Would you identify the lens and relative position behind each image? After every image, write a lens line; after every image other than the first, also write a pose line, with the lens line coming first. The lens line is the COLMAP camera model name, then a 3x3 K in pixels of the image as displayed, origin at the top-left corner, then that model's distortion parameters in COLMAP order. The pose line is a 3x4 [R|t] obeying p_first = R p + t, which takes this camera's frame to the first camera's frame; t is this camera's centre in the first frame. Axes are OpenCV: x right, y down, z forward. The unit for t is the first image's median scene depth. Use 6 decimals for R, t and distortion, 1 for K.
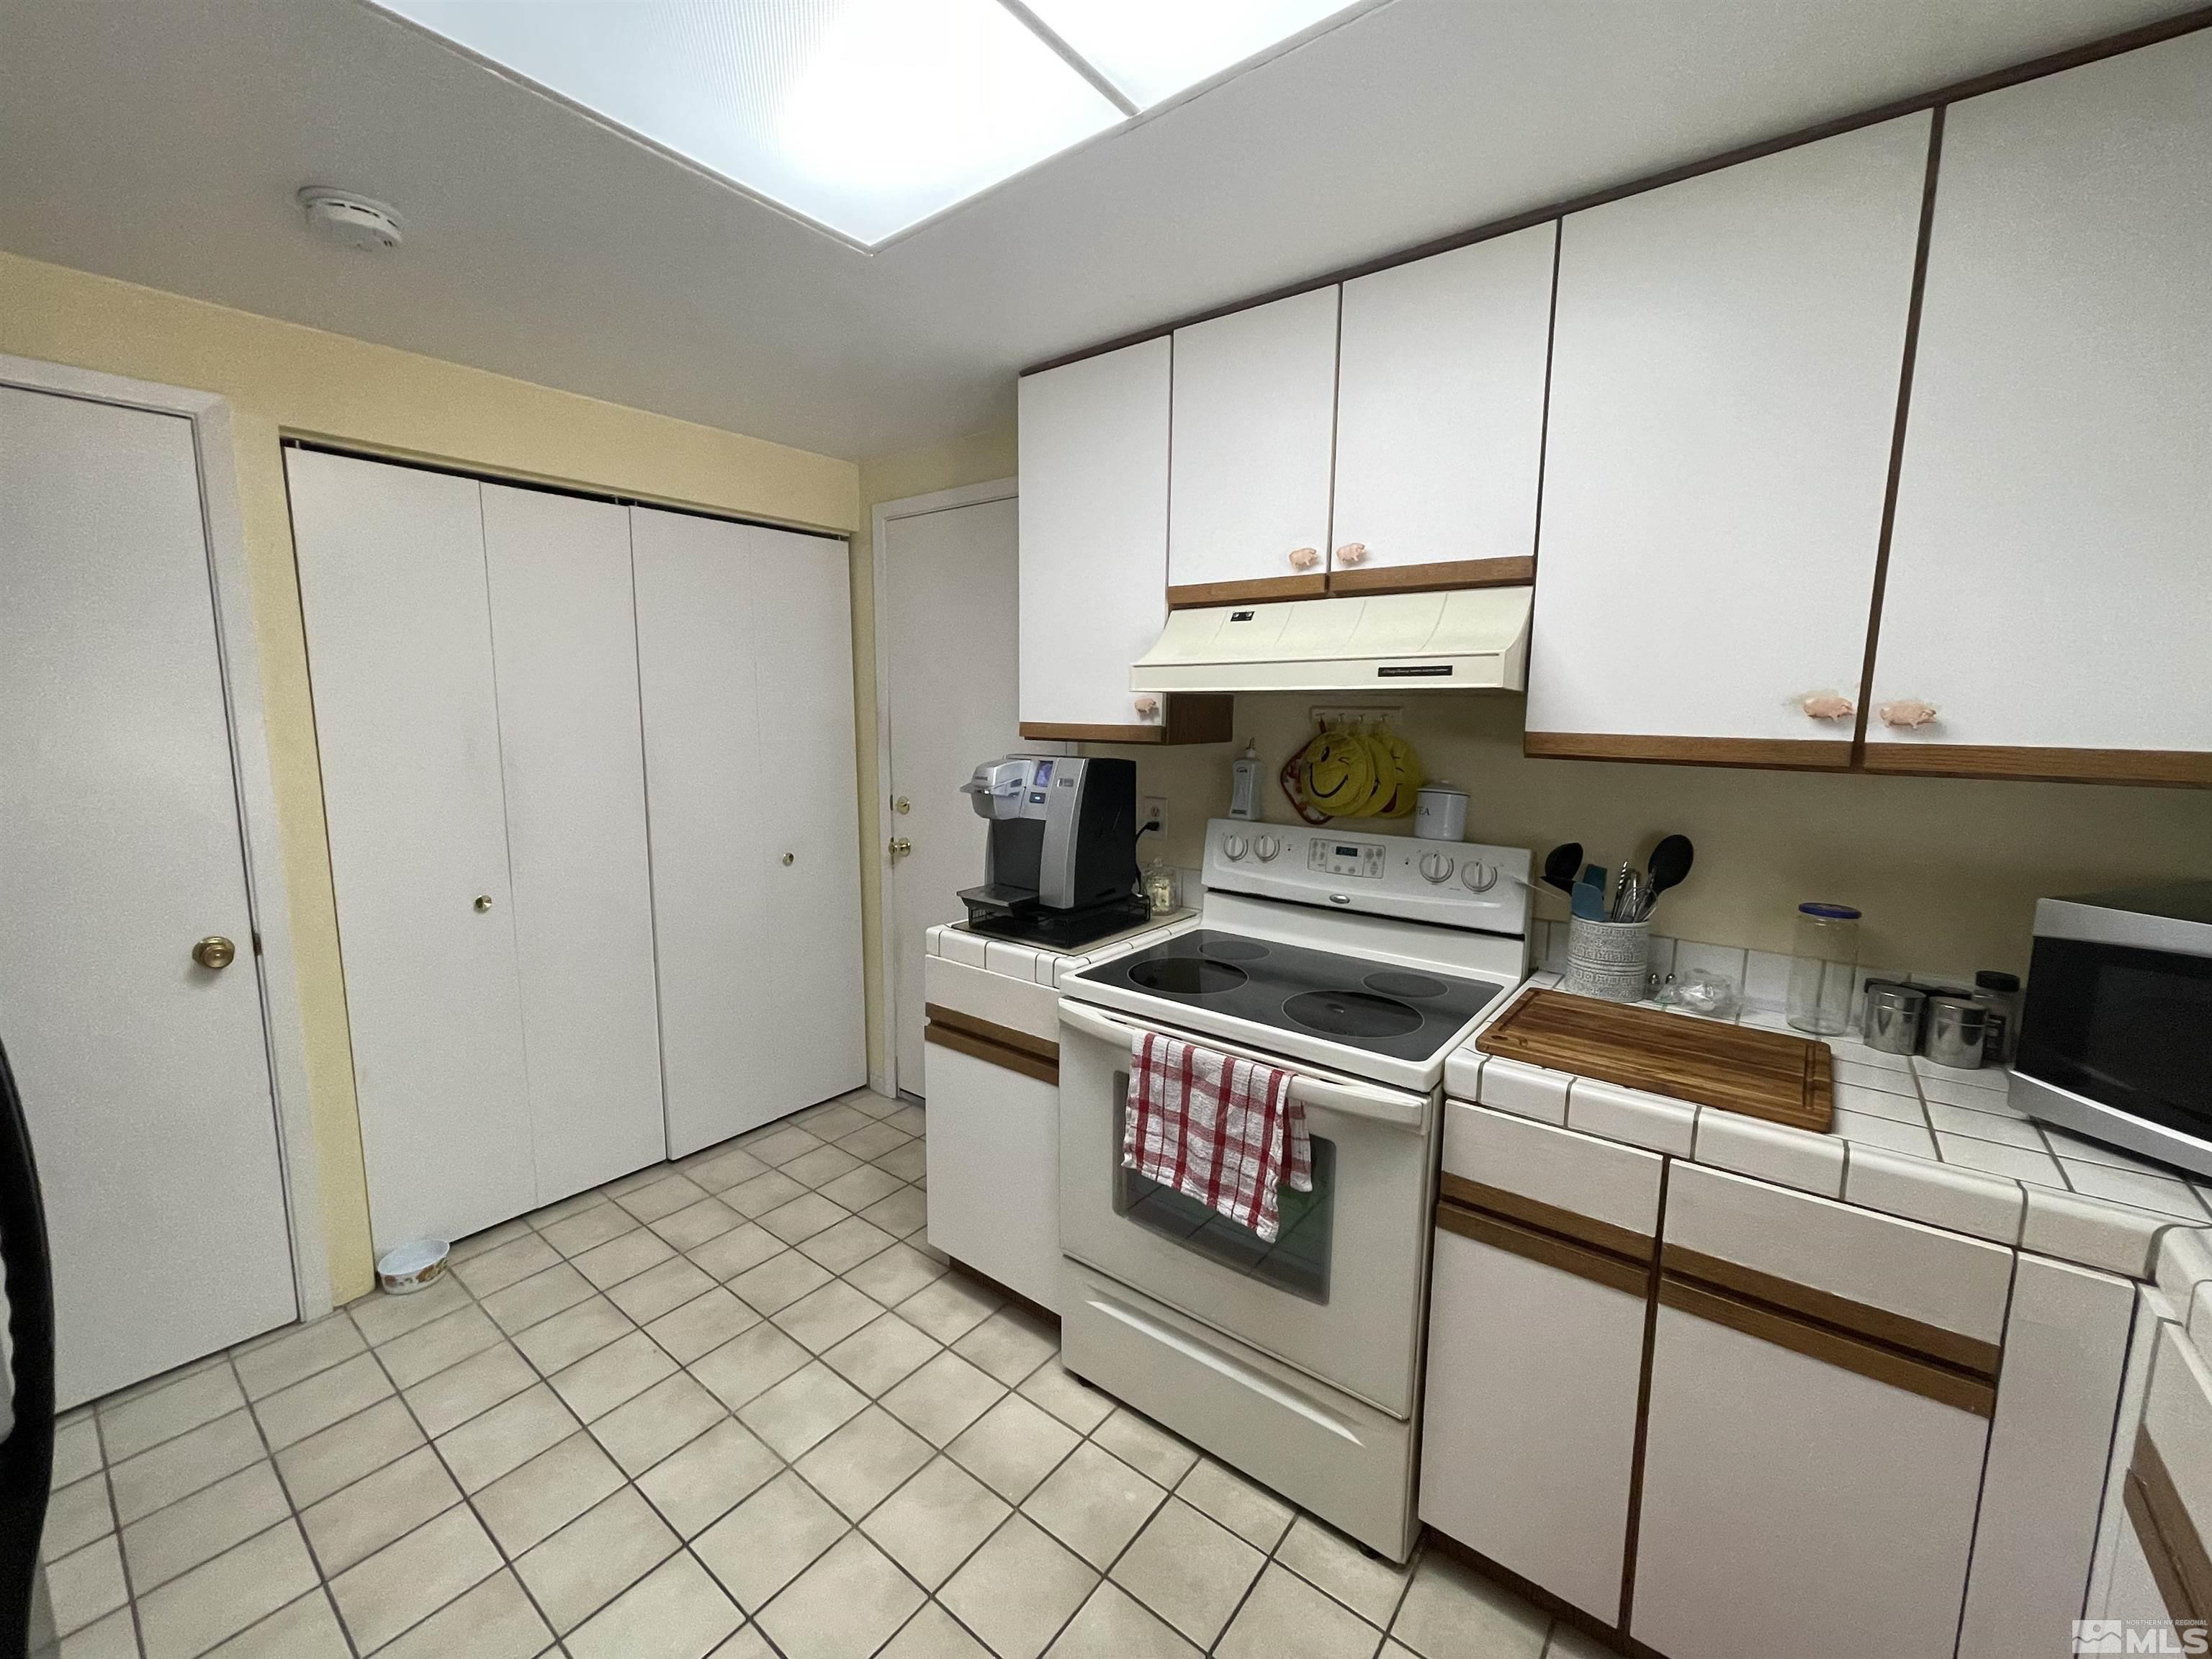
lens RADIAL K [[896.7, 0, 1109.8], [0, 896.7, 823.9], [0, 0, 1]] dist [0.000848, -0.000026]
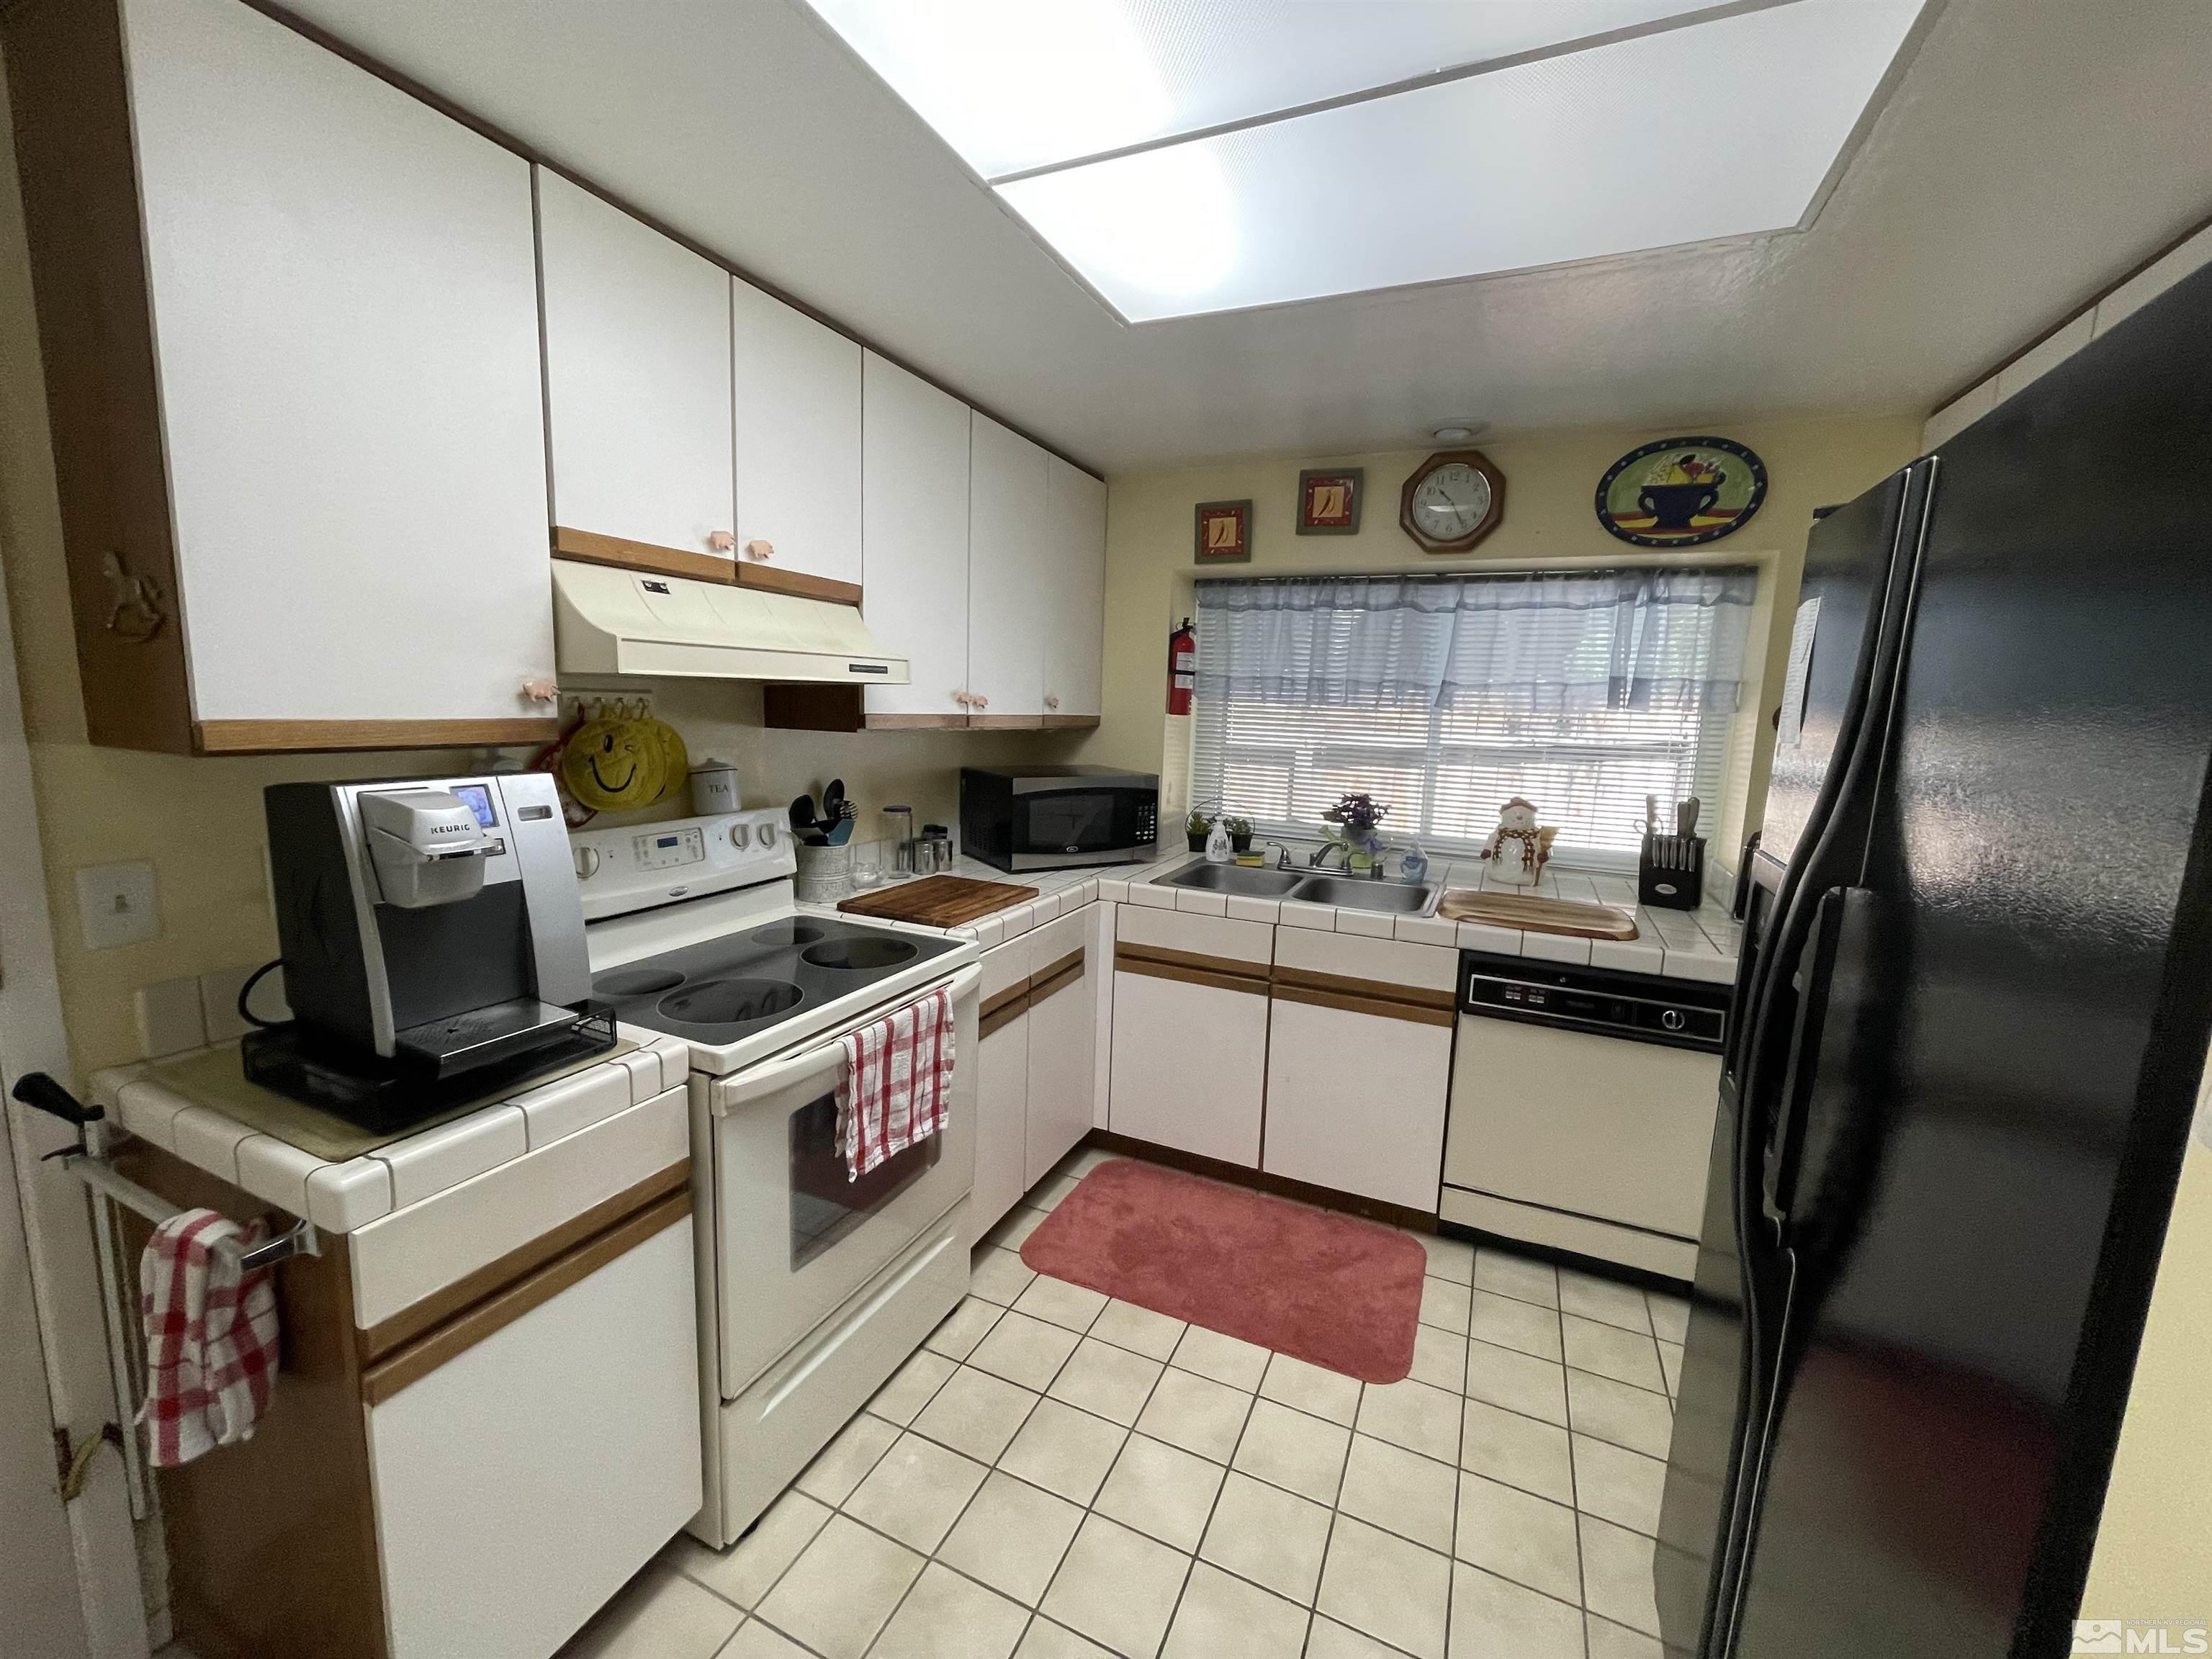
lens RADIAL K [[896.7, 0, 1096.2], [0, 896.7, 822.4], [0, 0, 1]] dist [0.000848, -0.000026]
pose [[-0.230554, -0.148674, 0.961635, -0.871111], [0.096134, 0.979944, 0.174553, -0.130036], [-0.968299, 0.132689, -0.211637, 0.867715]]
